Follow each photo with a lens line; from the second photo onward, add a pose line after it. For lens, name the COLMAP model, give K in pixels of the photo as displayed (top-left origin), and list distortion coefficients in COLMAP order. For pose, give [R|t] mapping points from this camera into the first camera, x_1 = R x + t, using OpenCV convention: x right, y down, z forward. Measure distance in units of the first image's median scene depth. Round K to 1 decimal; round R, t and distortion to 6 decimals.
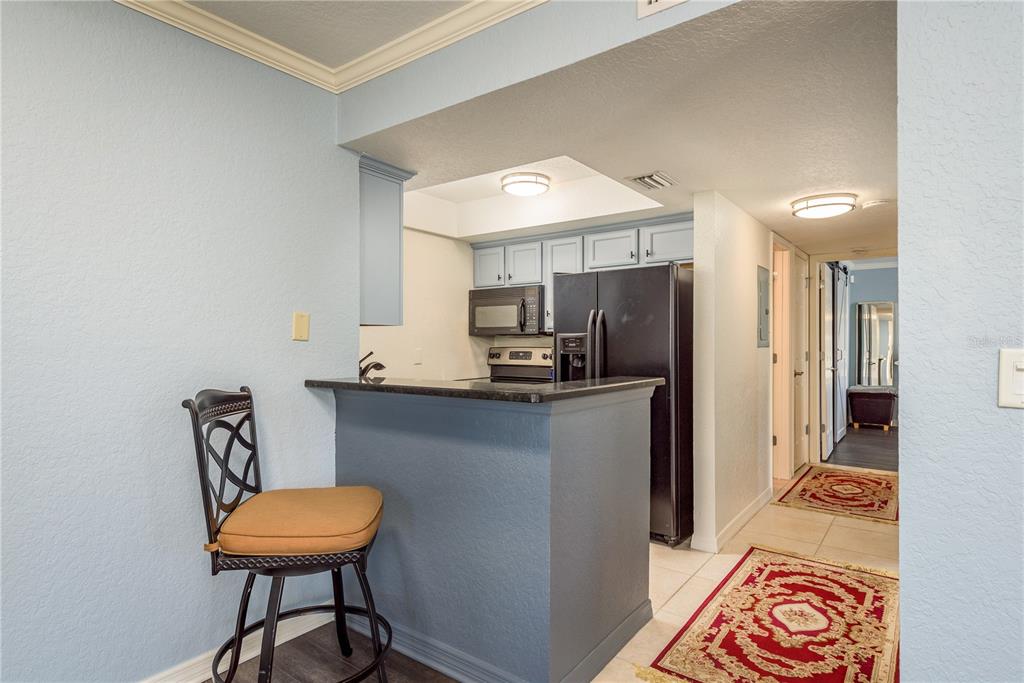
lens RADIAL K [[554.4, 0, 512.0], [0, 554.4, 341.5], [0, 0, 1]] dist [0.000047, -0.000009]
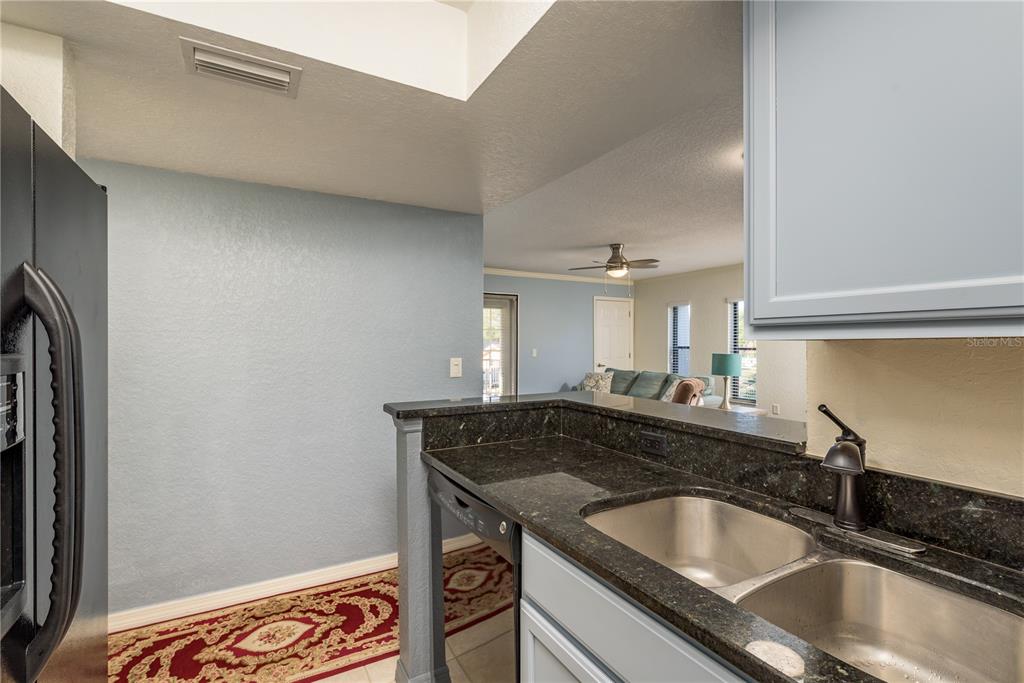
lens RADIAL K [[472.6, 0, 512.0], [0, 472.6, 341.5], [0, 0, 1]] dist [-0.000178, -0.000211]
pose [[-0.917277, -0.000505, 0.398249, -0.206304], [-0.002892, 0.999981, -0.005391, -0.027745], [-0.398239, -0.006097, -0.917261, 1.596241]]
